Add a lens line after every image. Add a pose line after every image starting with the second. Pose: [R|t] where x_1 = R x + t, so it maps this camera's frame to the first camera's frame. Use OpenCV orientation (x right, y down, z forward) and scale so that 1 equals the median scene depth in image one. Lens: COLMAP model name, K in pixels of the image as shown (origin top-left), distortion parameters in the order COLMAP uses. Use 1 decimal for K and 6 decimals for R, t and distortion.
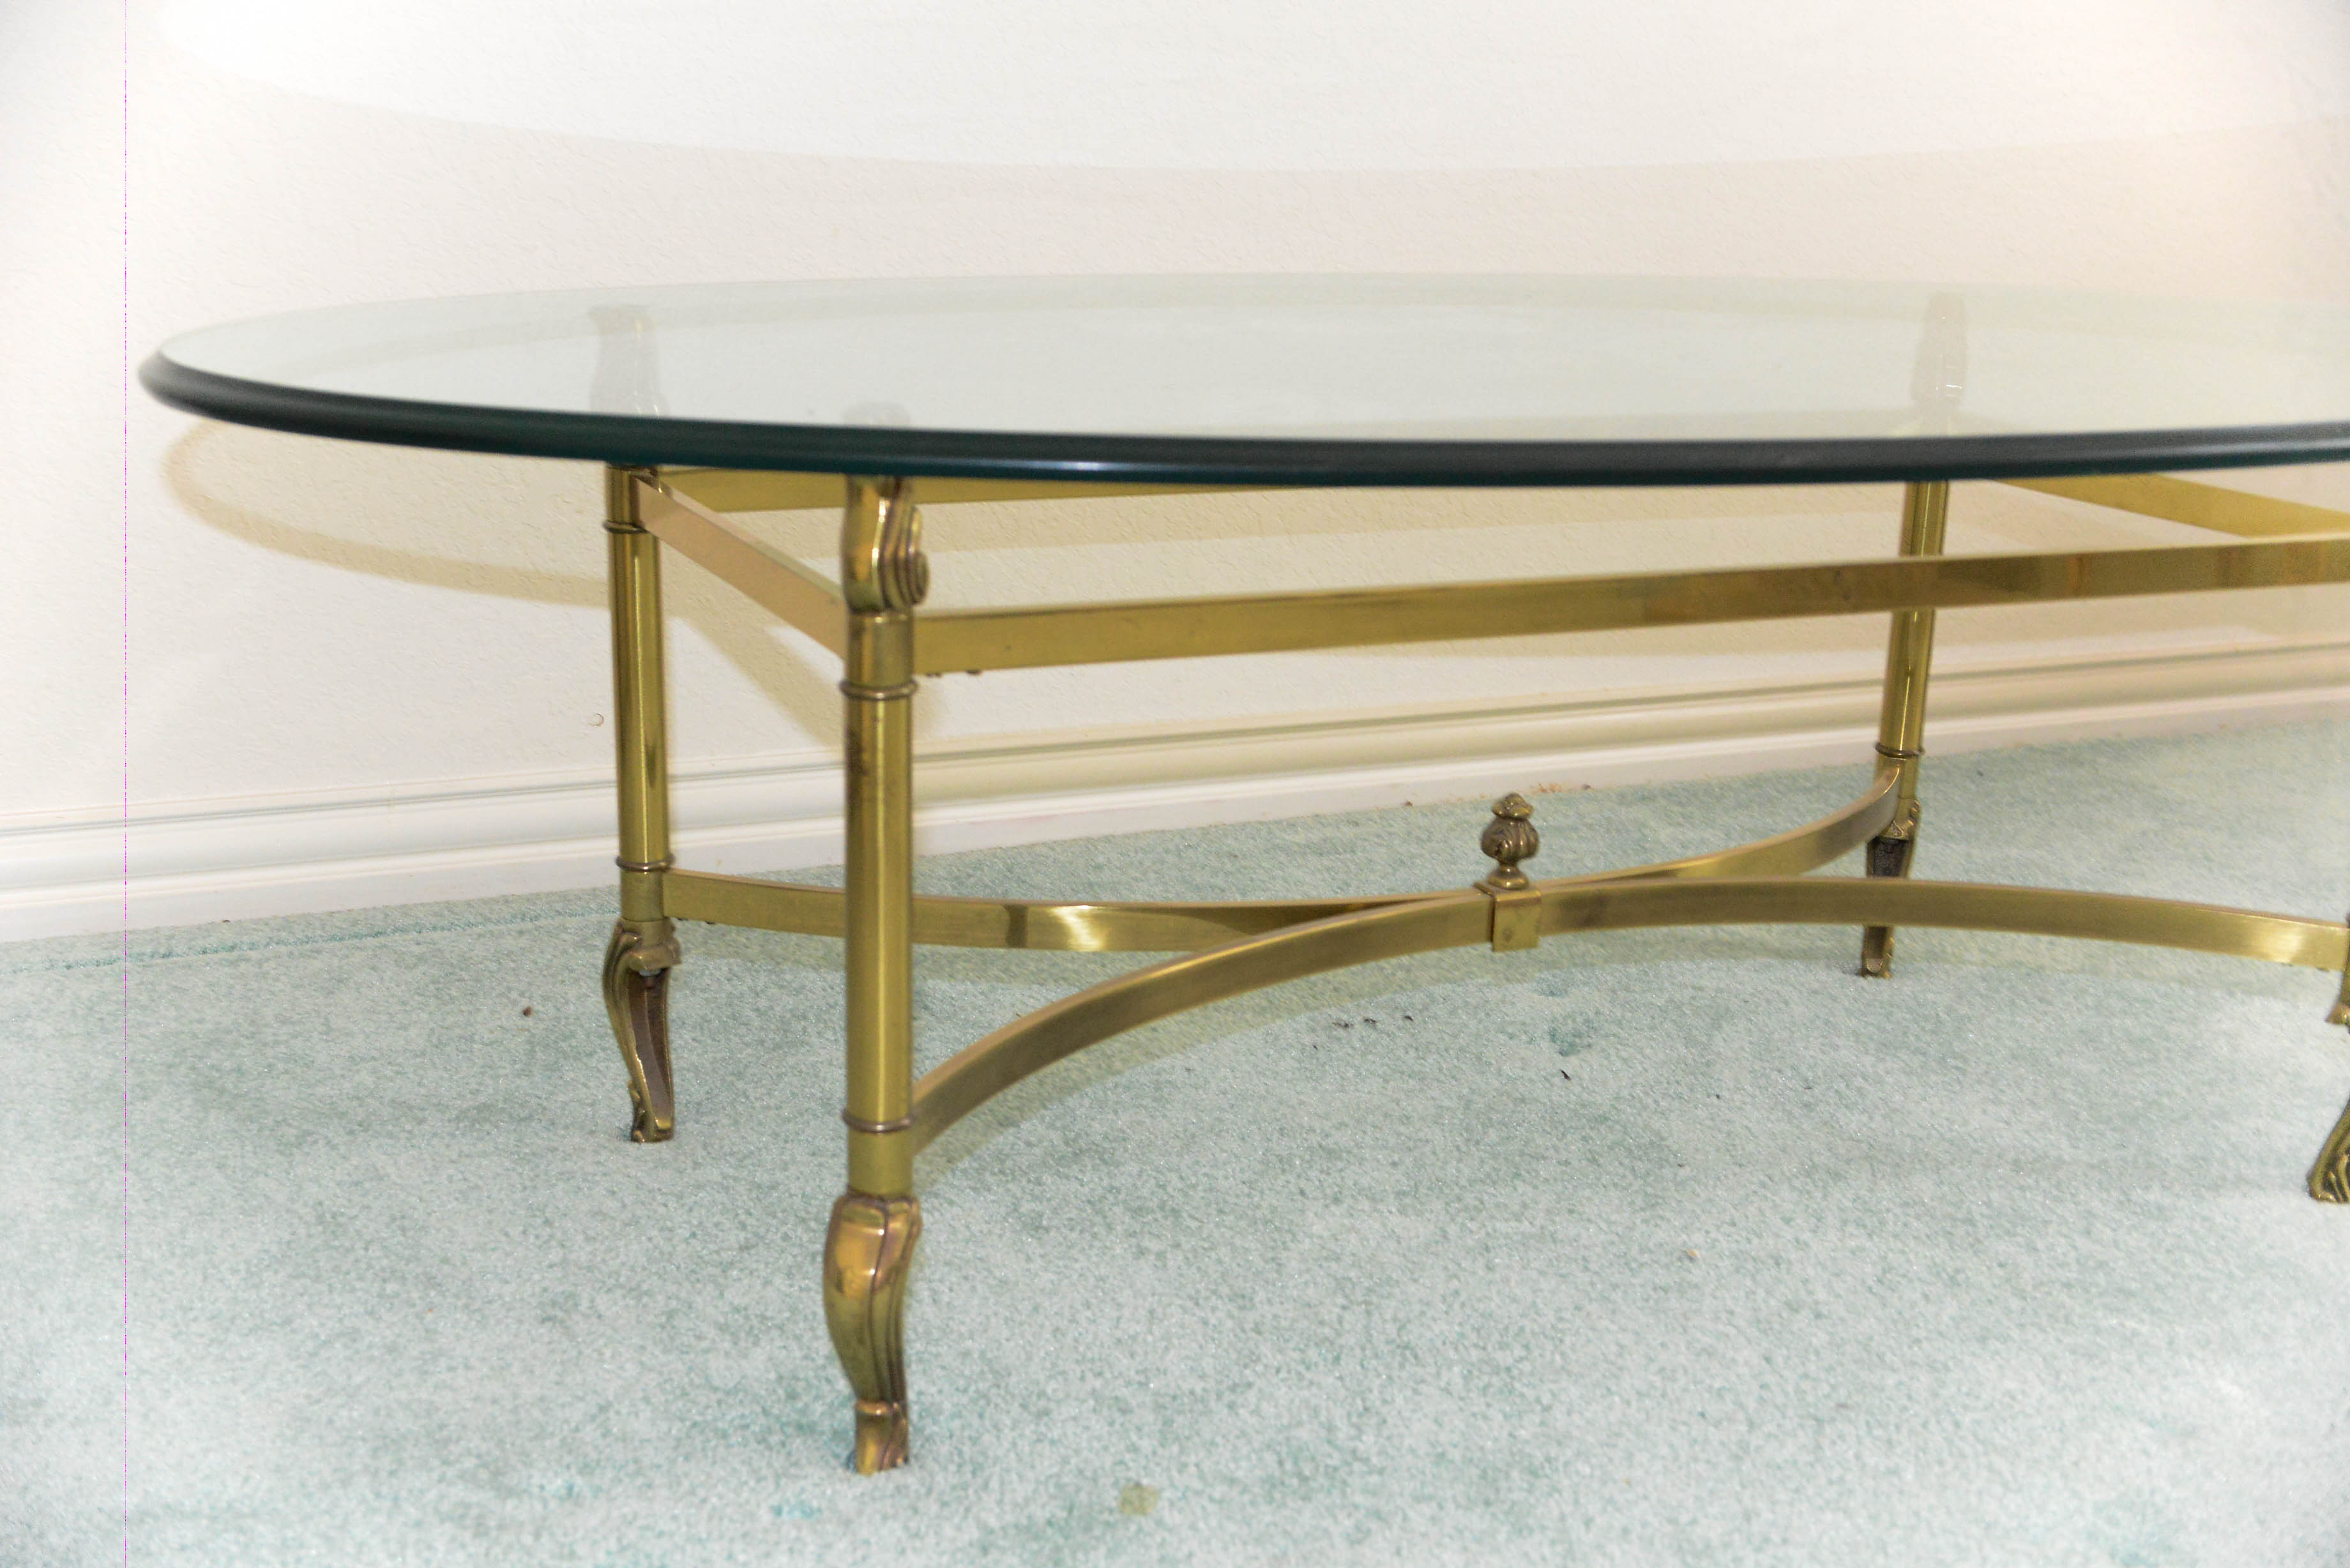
lens RADIAL K [[2785.1, 0, 1175.5], [0, 2785.1, 780.6], [0, 0, 1]] dist [0.000771, 0.000000]
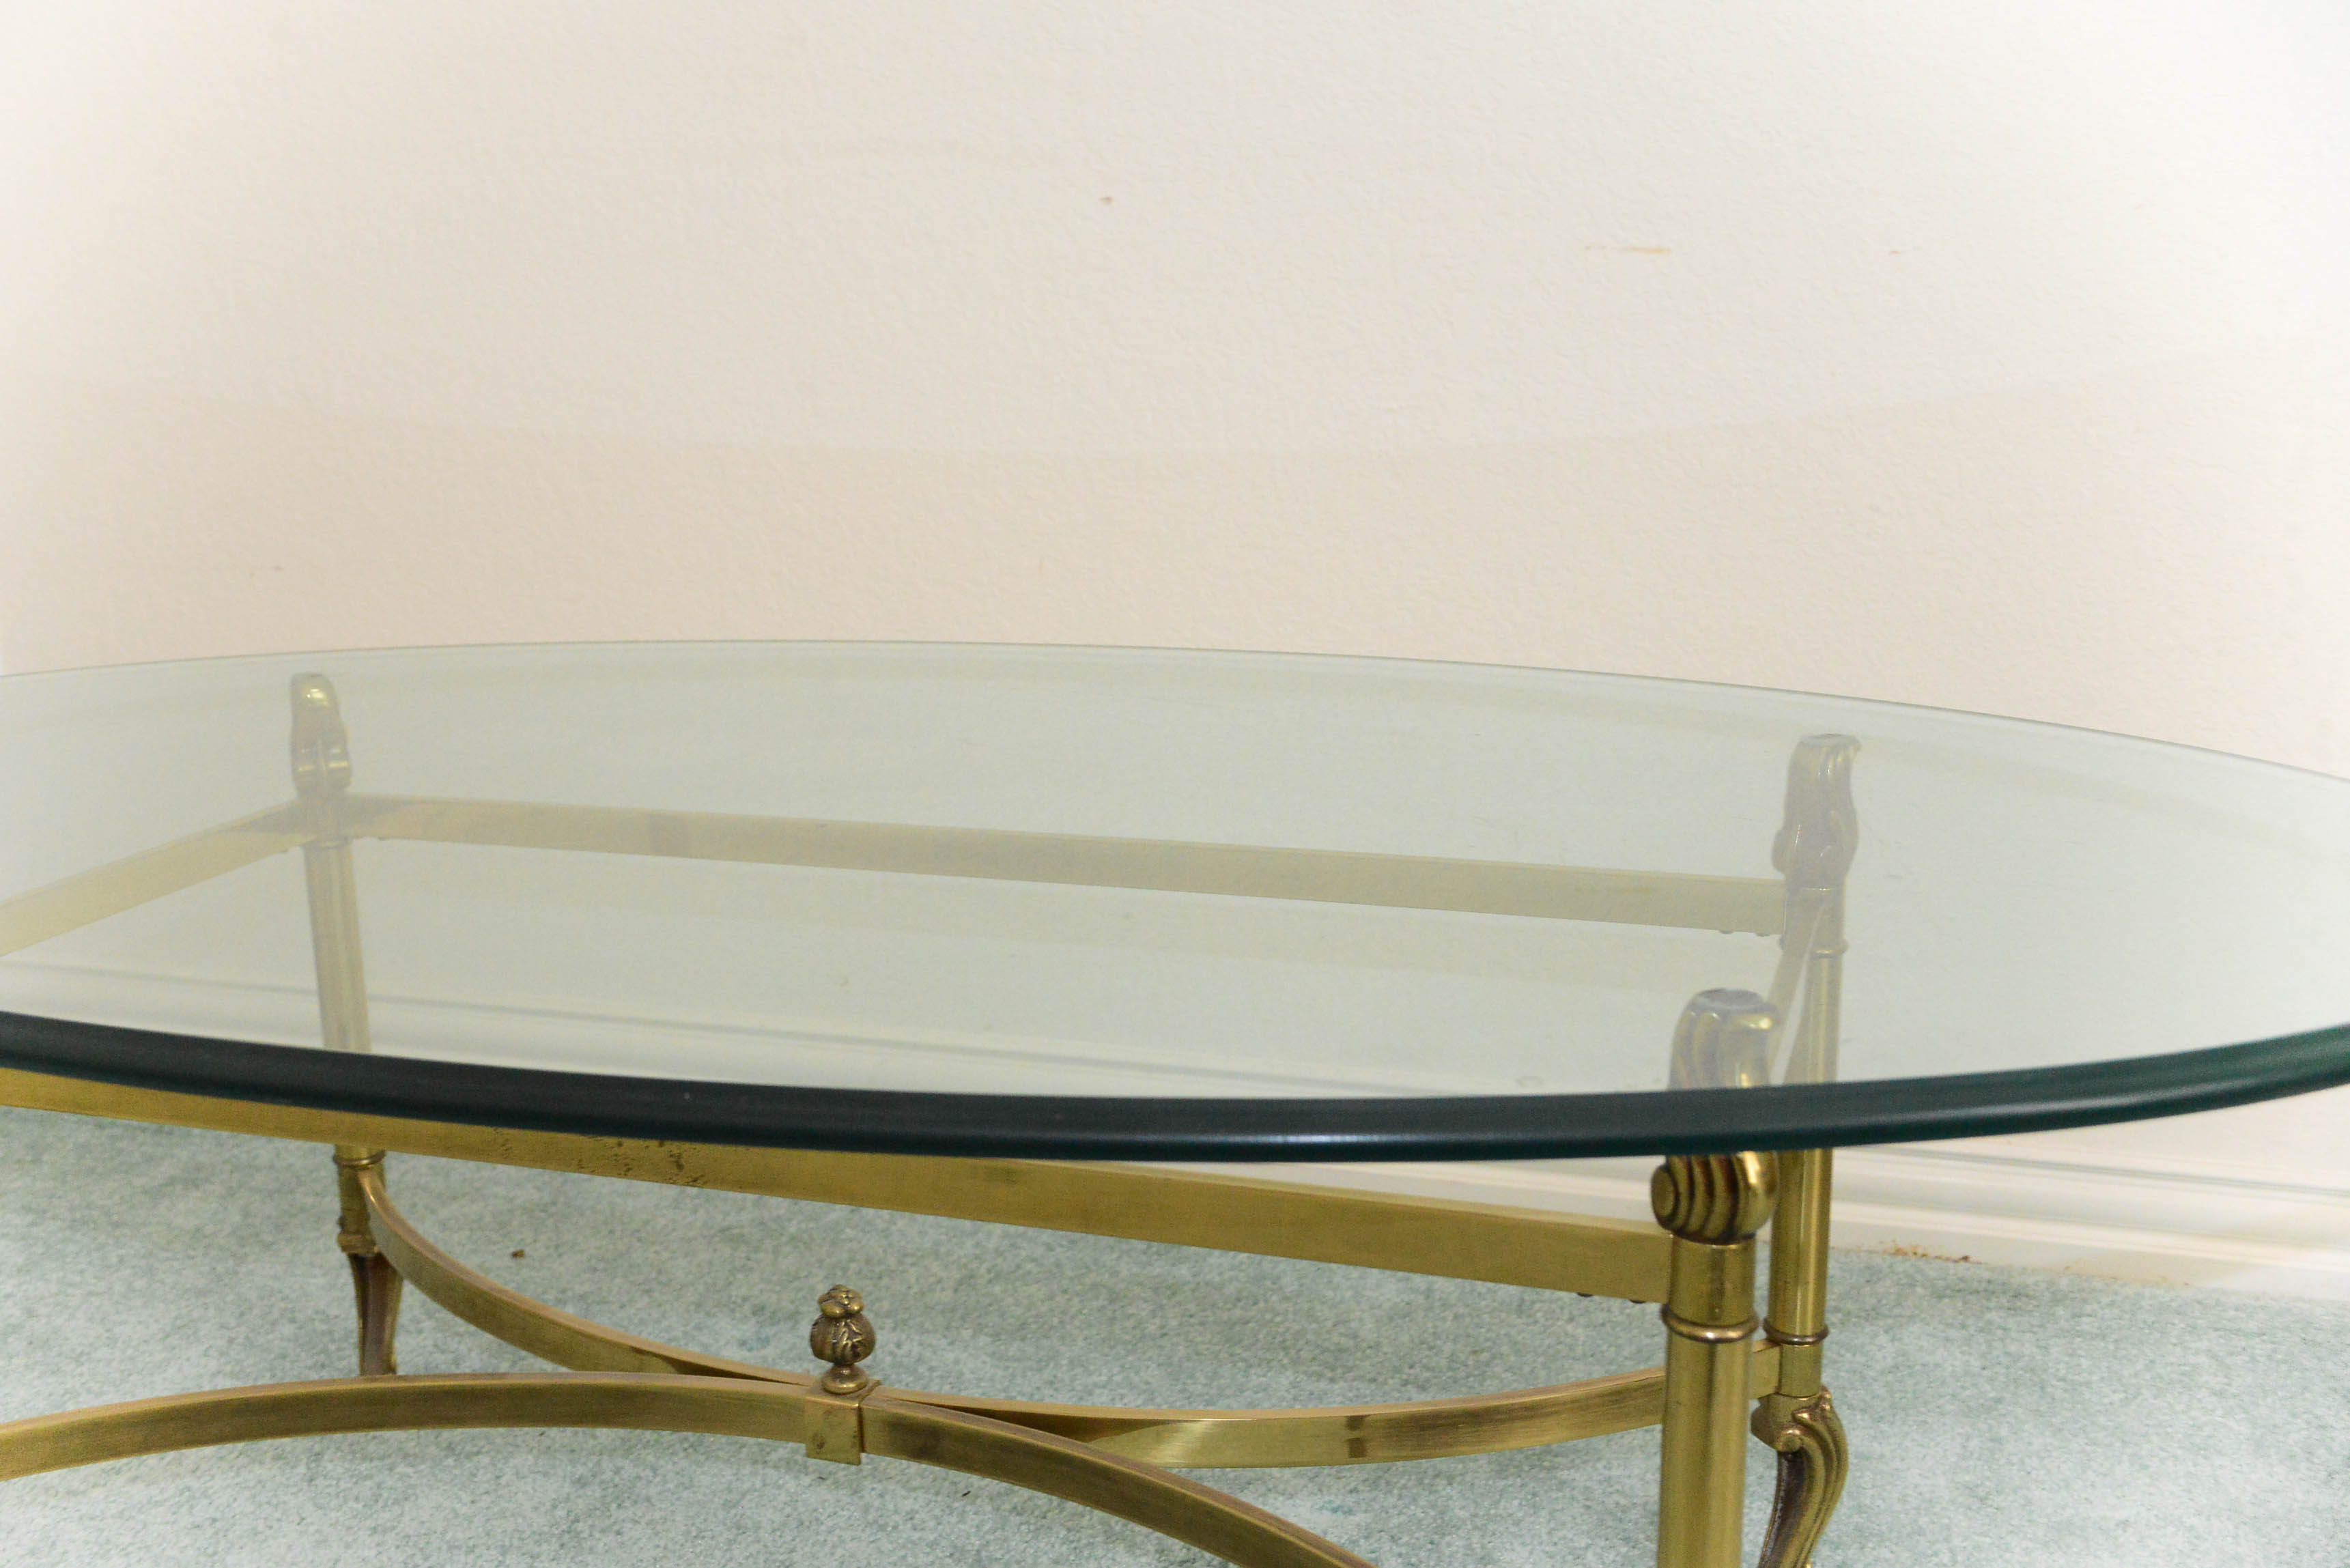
lens RADIAL K [[2425.3, 0, 1158.8], [0, 2425.3, 785.6], [0, 0, 1]] dist [-0.010500, 0.000000]
pose [[0.715299, 0.103819, -0.691064, 0.701116], [-0.127822, 0.991657, 0.016673, -0.176726], [0.687029, 0.076407, 0.722601, 0.501342]]
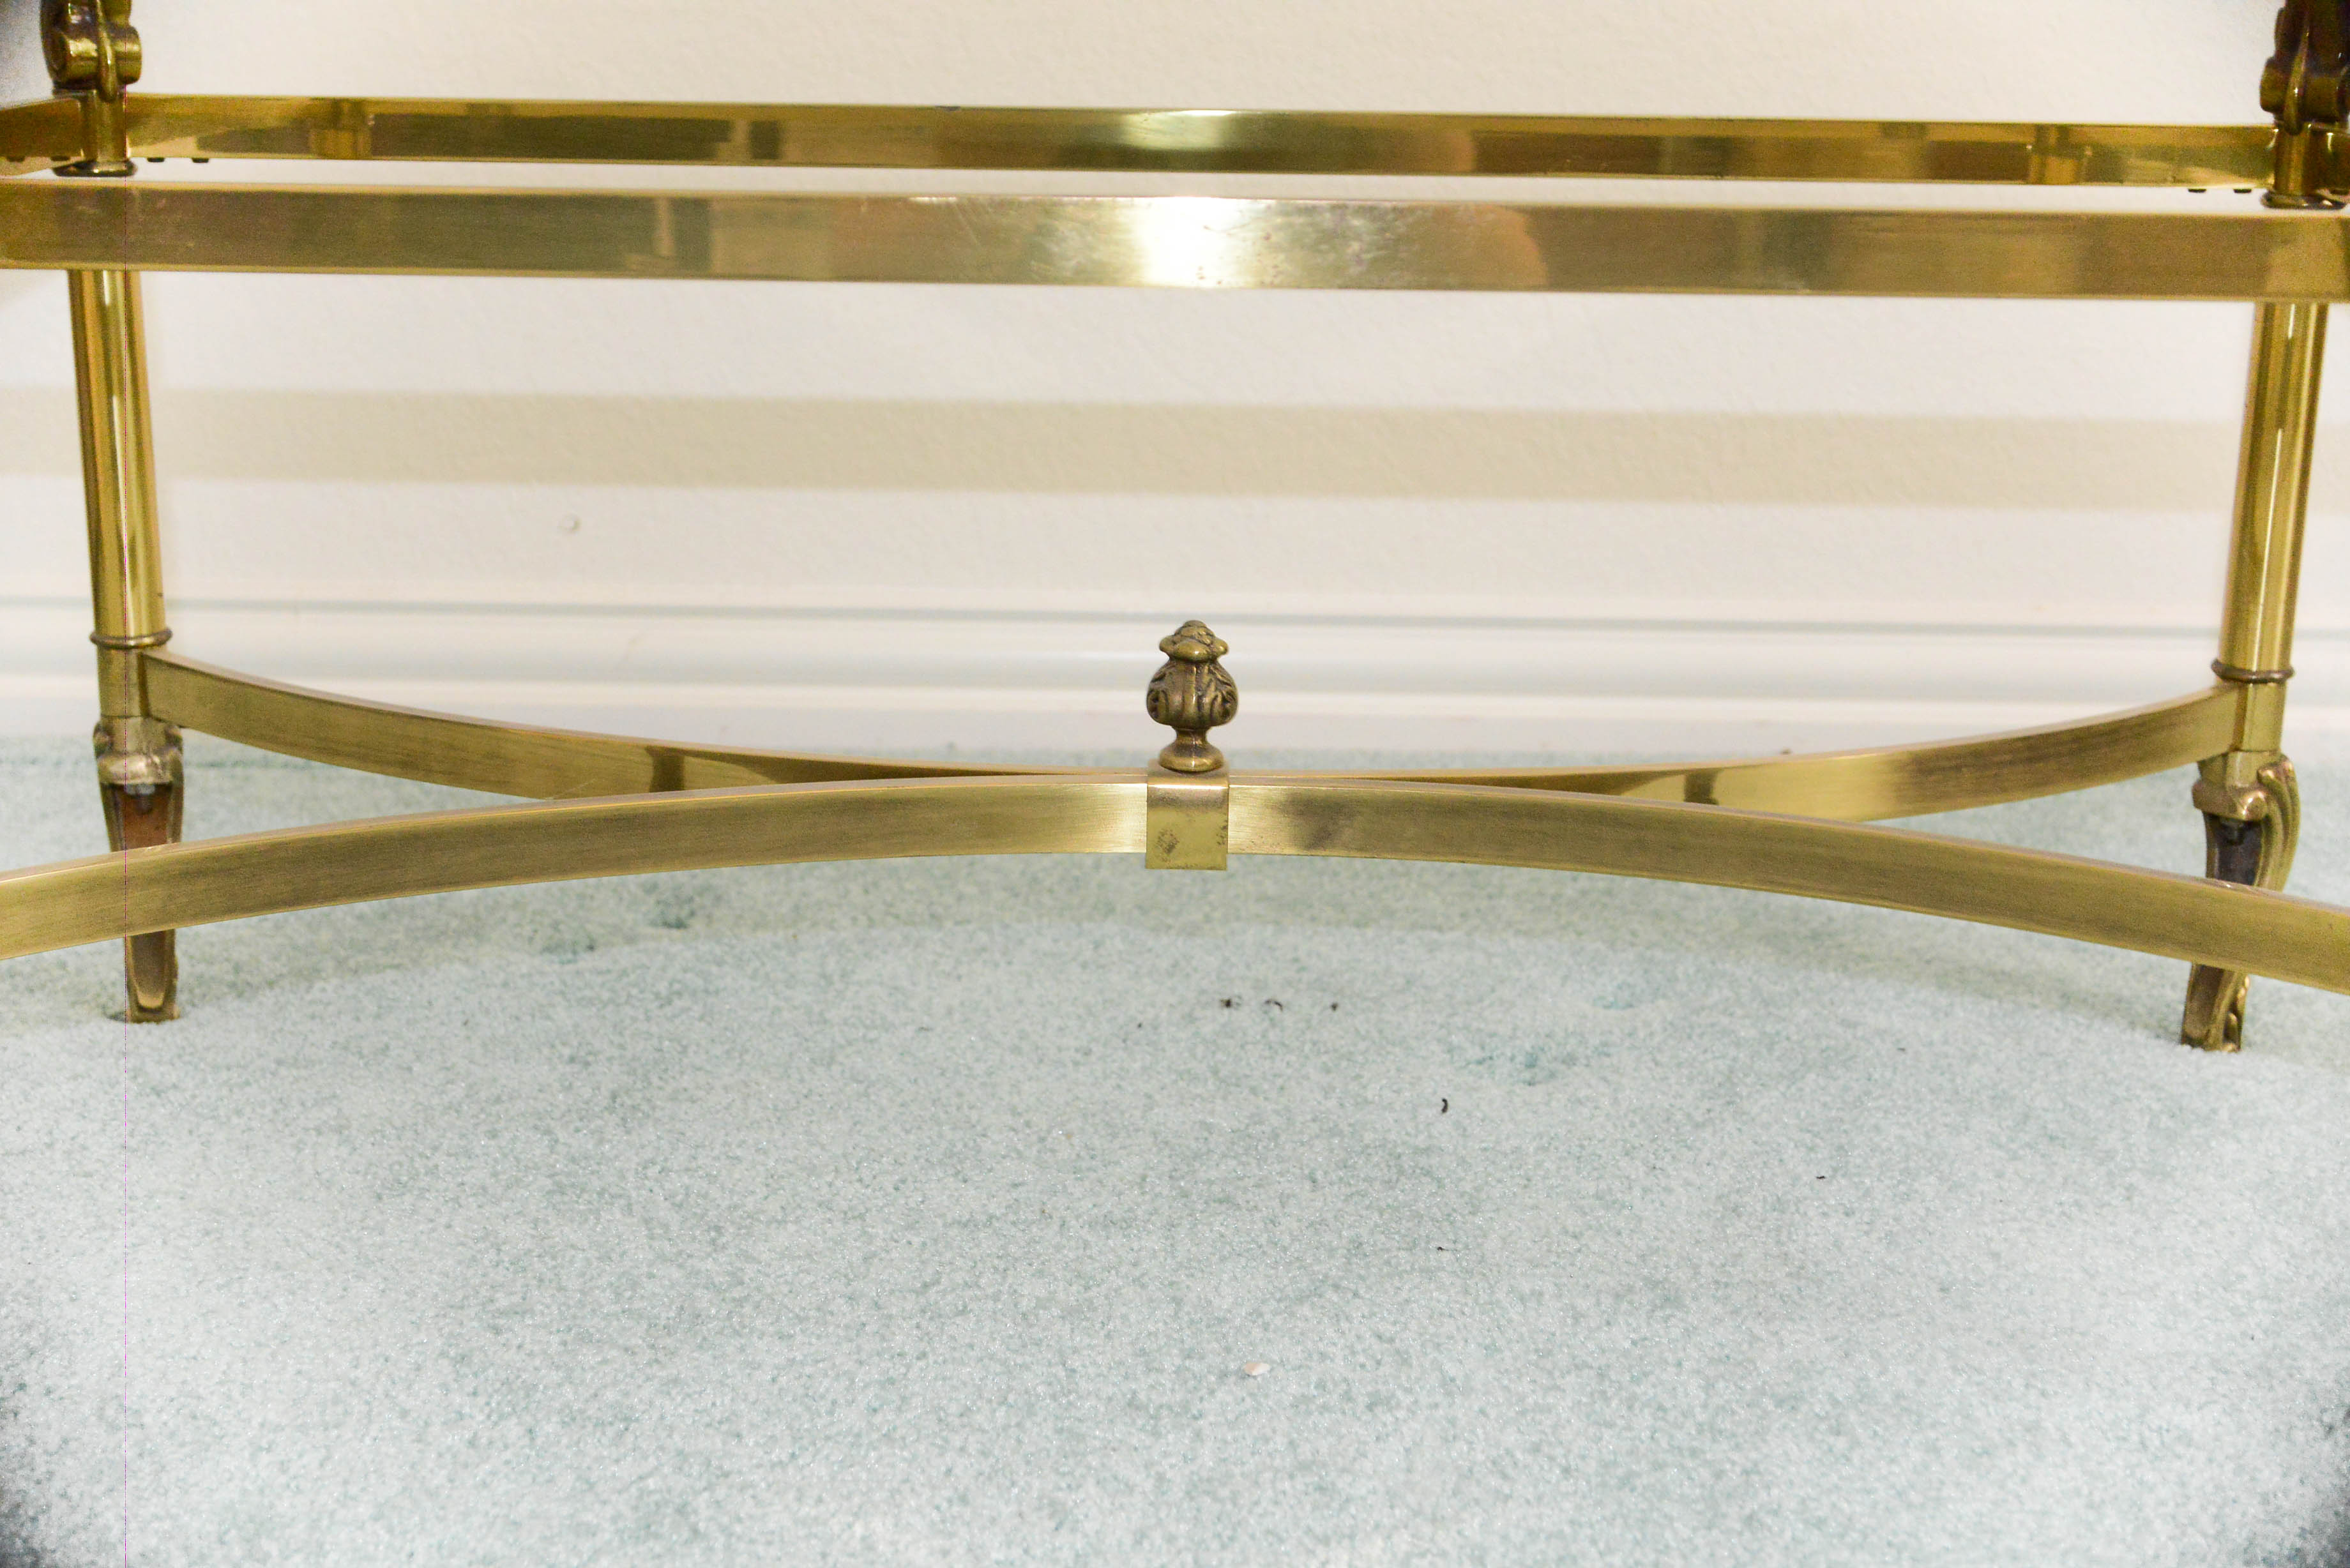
lens RADIAL K [[3450.1, 0, 1184.5], [0, 3450.1, 772.7], [0, 0, 1]] dist [0.031981, 0.000000]
pose [[0.910462, 0.085499, -0.404658, 0.436592], [-0.092307, 0.995727, 0.002699, 0.036801], [0.403160, 0.034895, 0.914464, 0.281489]]
